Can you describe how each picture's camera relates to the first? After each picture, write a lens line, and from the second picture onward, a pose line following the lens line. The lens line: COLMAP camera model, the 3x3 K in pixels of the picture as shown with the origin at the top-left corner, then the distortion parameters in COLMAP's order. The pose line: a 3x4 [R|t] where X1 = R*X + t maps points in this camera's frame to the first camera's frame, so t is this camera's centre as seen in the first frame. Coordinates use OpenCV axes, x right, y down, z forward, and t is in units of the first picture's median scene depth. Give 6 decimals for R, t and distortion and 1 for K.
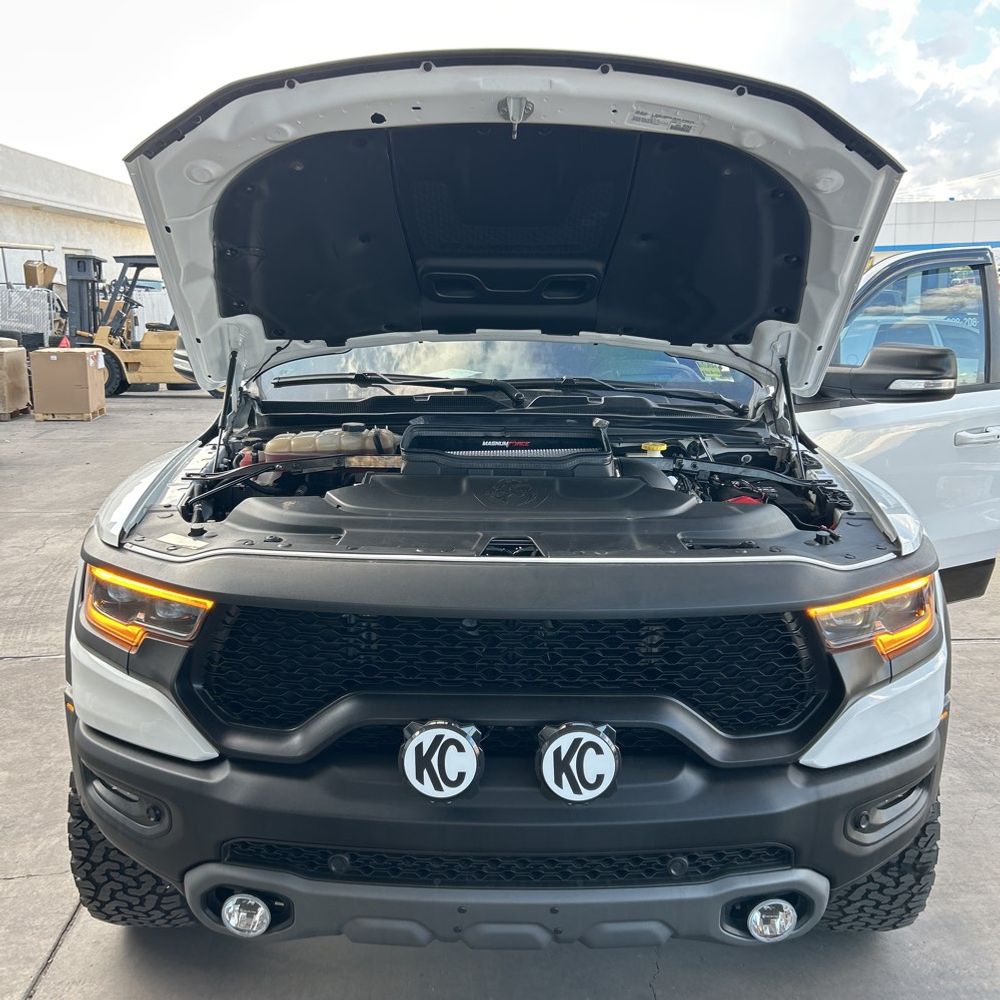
lens RADIAL K [[1003.2, 0, 499.7], [0, 1003.2, 499.5], [0, 0, 1]] dist [-0.002258, 0.000000]
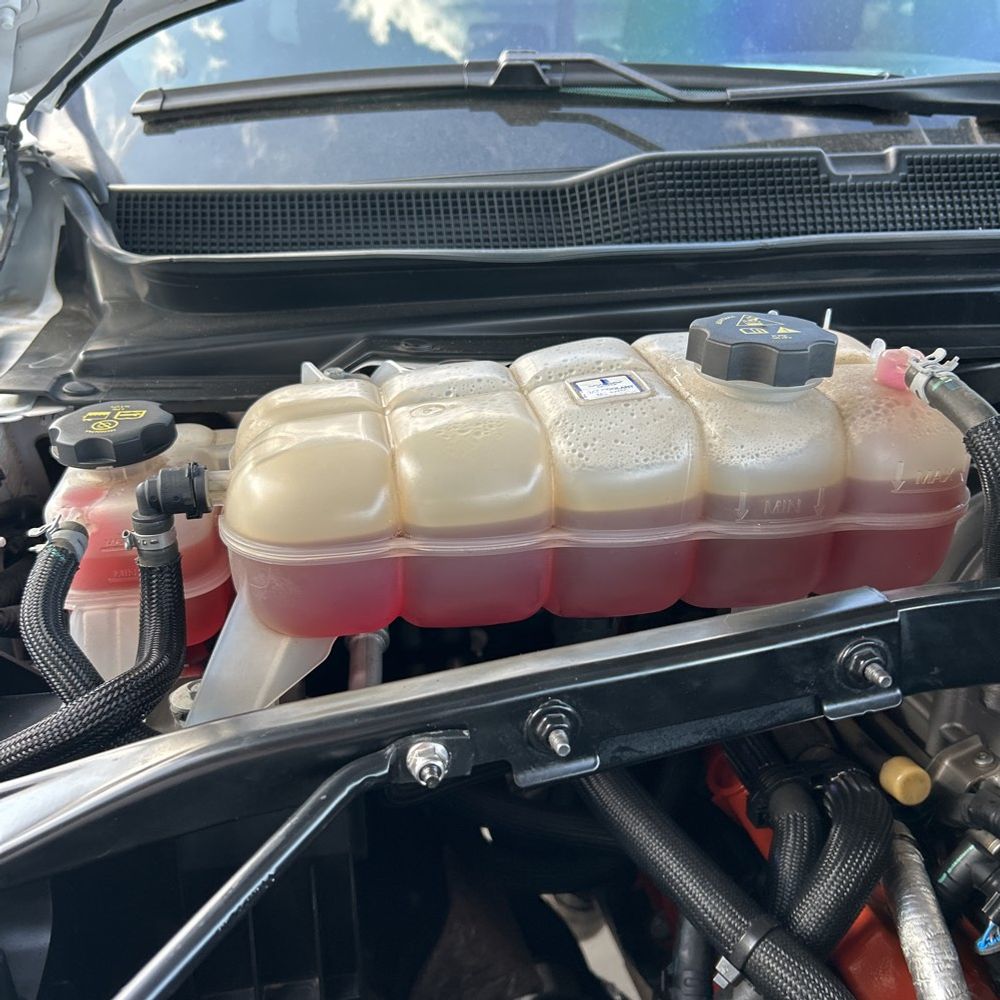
lens RADIAL K [[1003.2, 0, 500.6], [0, 1003.2, 499.9], [0, 0, 1]] dist [-0.002258, 0.000000]
pose [[0.982853, -0.073970, 0.168904, -0.193835], [0.036956, 0.976445, 0.212580, -0.074626], [-0.180650, -0.202693, 0.962435, 0.749873]]
